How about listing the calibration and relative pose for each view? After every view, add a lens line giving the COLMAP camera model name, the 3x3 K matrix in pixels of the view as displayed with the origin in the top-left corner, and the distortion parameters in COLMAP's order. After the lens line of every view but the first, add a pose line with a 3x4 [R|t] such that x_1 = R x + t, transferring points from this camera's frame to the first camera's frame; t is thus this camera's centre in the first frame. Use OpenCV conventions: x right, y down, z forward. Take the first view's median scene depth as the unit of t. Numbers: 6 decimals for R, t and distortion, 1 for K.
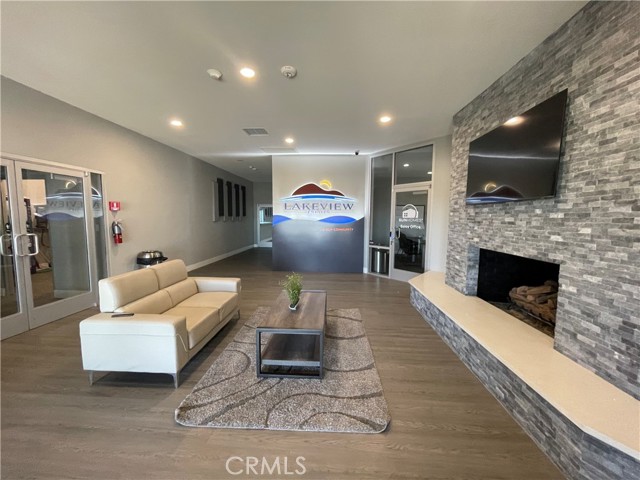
lens RADIAL K [[258.0, 0, 322.2], [0, 258.0, 240.3], [0, 0, 1]] dist [-0.003088, 0.000909]
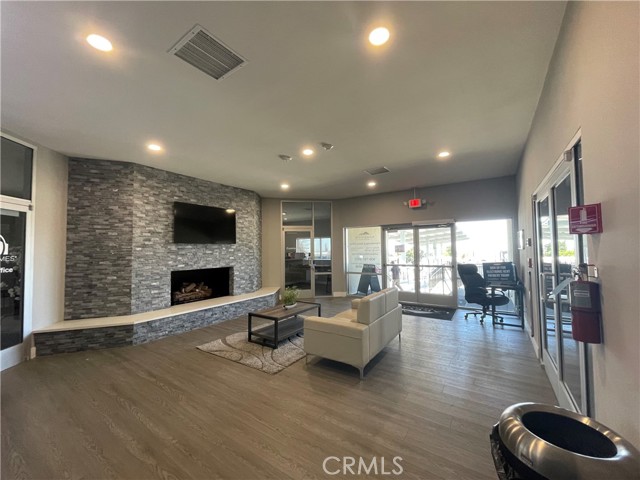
lens RADIAL K [[258.0, 0, 319.2], [0, 258.0, 239.8], [0, 0, 1]] dist [-0.003088, 0.000909]
pose [[-0.854032, 0.022485, 0.519734, -1.010343], [0.052240, 0.997722, 0.042676, -0.198192], [-0.517591, 0.063598, -0.853262, 2.061361]]
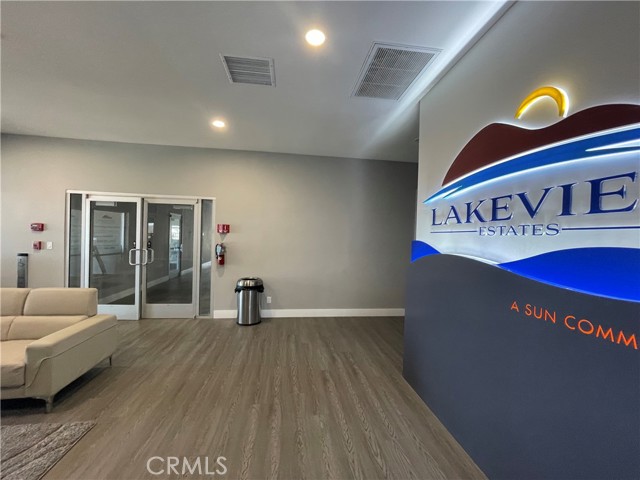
lens RADIAL K [[258.0, 0, 318.9], [0, 258.0, 243.1], [0, 0, 1]] dist [-0.003088, 0.000909]
pose [[0.182263, 0.016468, -0.983112, 0.410013], [-0.118884, 0.992893, -0.005408, -0.165446], [0.976036, 0.117862, 0.182925, 1.717469]]
